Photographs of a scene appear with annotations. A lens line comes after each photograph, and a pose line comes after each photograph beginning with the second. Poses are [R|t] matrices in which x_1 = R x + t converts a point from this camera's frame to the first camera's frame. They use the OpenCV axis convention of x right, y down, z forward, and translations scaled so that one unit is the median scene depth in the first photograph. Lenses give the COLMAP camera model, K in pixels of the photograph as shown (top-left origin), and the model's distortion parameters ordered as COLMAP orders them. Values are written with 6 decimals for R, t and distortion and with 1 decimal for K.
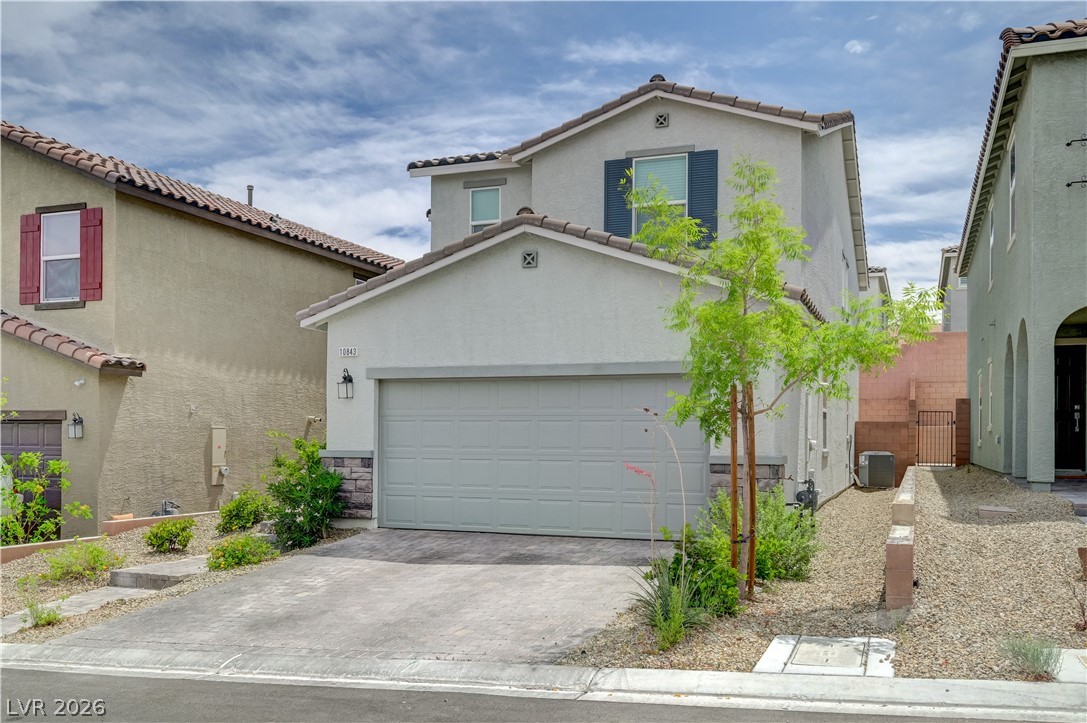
lens RADIAL K [[958.6, 0, 562.2], [0, 958.6, 435.5], [0, 0, 1]] dist [0.016778, -0.053552]
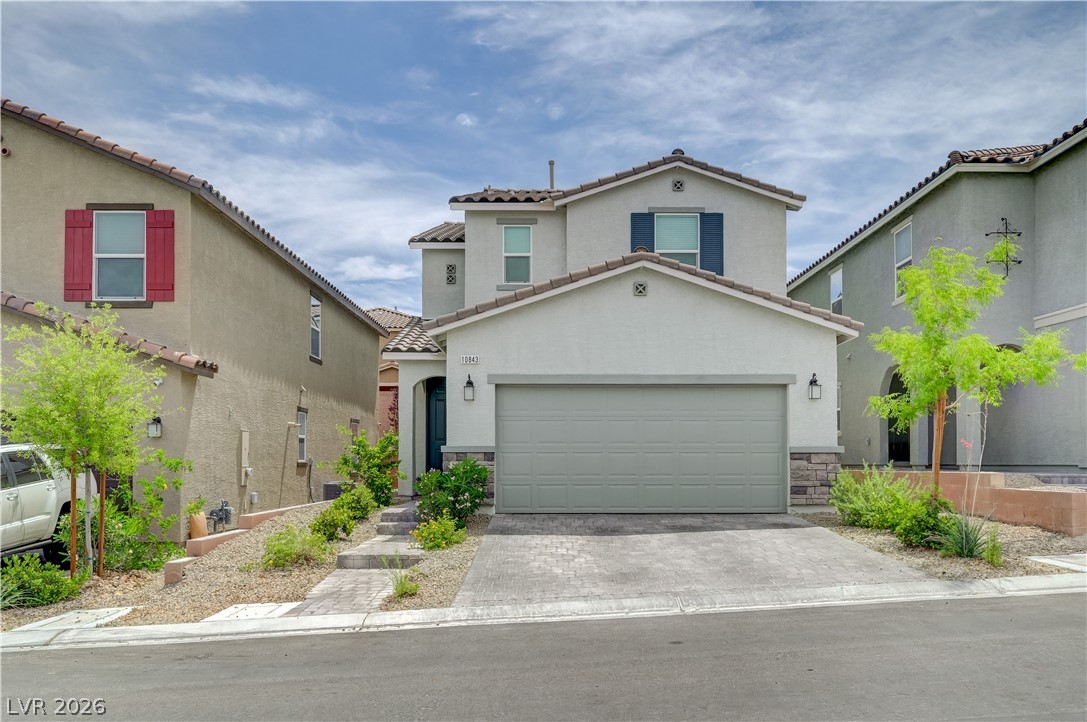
lens RADIAL K [[850.2, 0, 559.8], [0, 850.2, 444.5], [0, 0, 1]] dist [-0.001138, -0.013264]
pose [[0.932645, -0.001201, 0.360793, -0.438891], [0.005555, 0.999924, -0.011030, 0.022733], [-0.360752, 0.012291, 0.932581, 0.019820]]
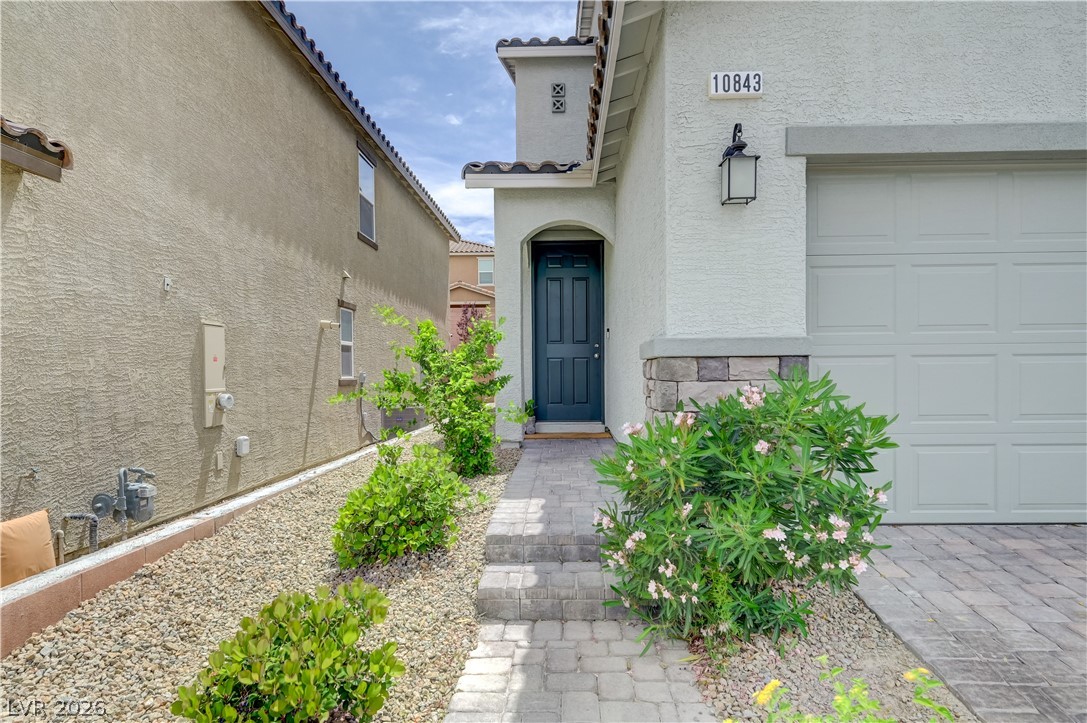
lens RADIAL K [[592.3, 0, 551.1], [0, 592.3, 378.4], [0, 0, 1]] dist [-0.002838, -0.000513]
pose [[0.944069, -0.020357, 0.329118, -0.337433], [0.015176, 0.999717, 0.018305, 0.023743], [-0.329398, -0.012286, 0.944111, 0.717470]]
